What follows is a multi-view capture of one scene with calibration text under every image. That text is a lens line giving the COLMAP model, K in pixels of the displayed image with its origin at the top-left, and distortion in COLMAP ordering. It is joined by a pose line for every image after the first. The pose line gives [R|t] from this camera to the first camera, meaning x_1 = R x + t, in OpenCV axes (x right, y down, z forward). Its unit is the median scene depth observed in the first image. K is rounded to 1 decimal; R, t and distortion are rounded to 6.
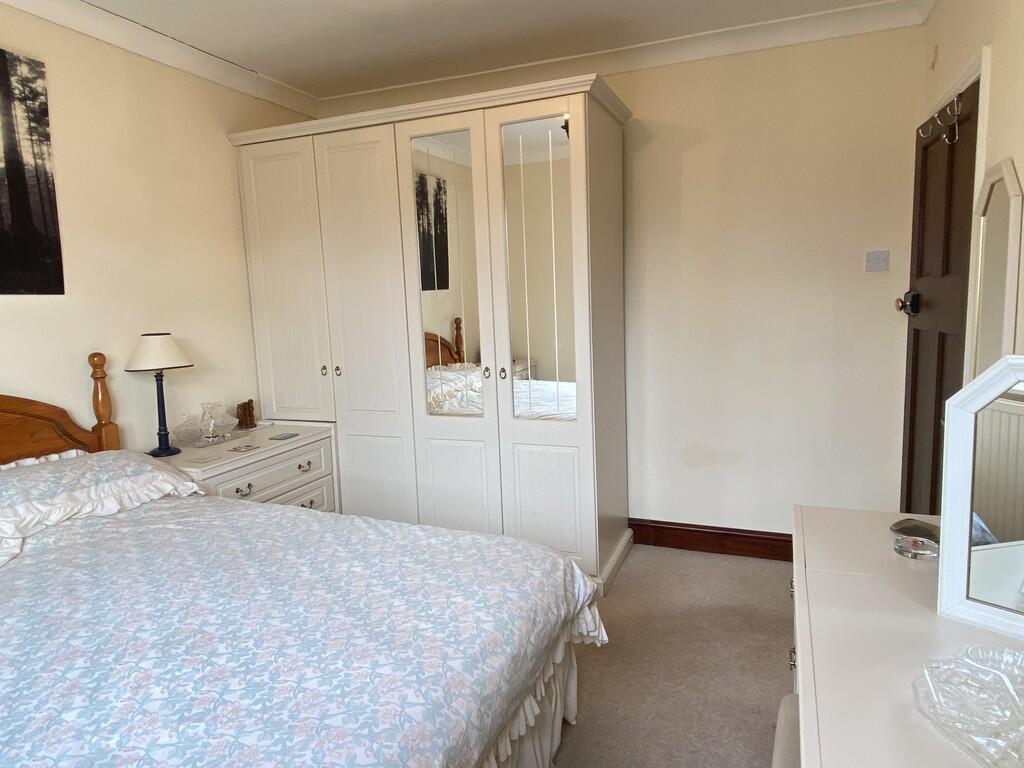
lens RADIAL K [[637.6, 0, 512.0], [0, 637.6, 384.0], [0, 0, 1]] dist [-0.022364, -0.001146]
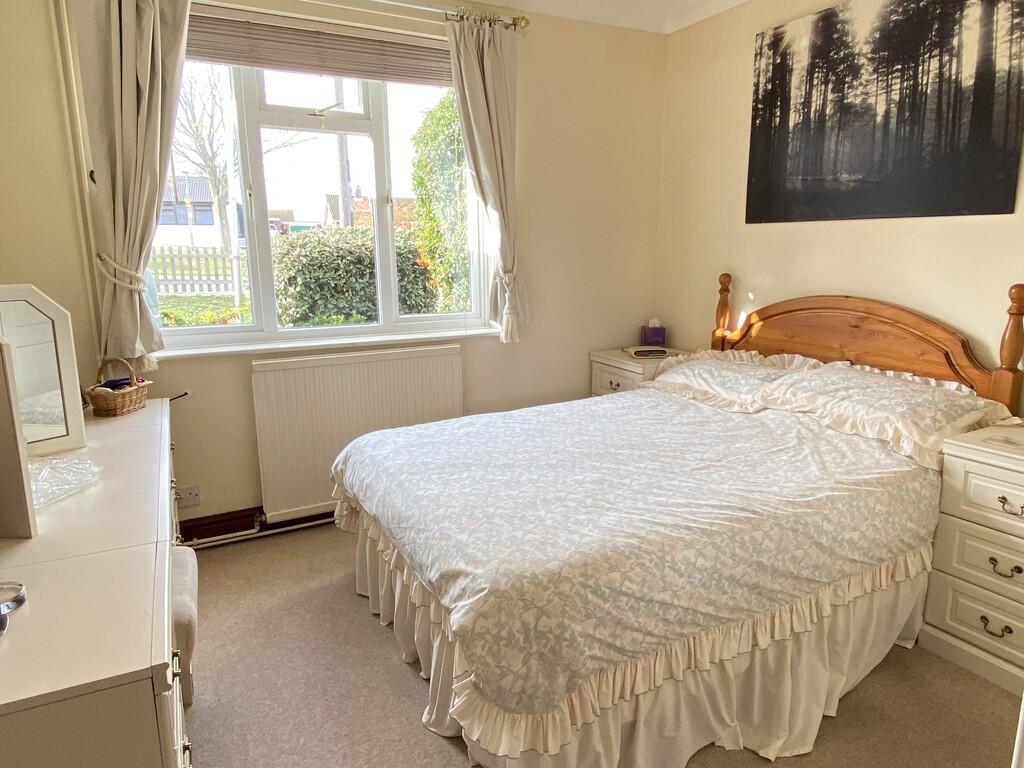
lens RADIAL K [[637.6, 0, 512.0], [0, 637.6, 384.0], [0, 0, 1]] dist [-0.022364, -0.001146]
pose [[-0.646352, 0.191178, -0.738701, 0.556145], [-0.069458, 0.949344, 0.306468, -0.176421], [0.759871, 0.249395, -0.600332, 1.363724]]
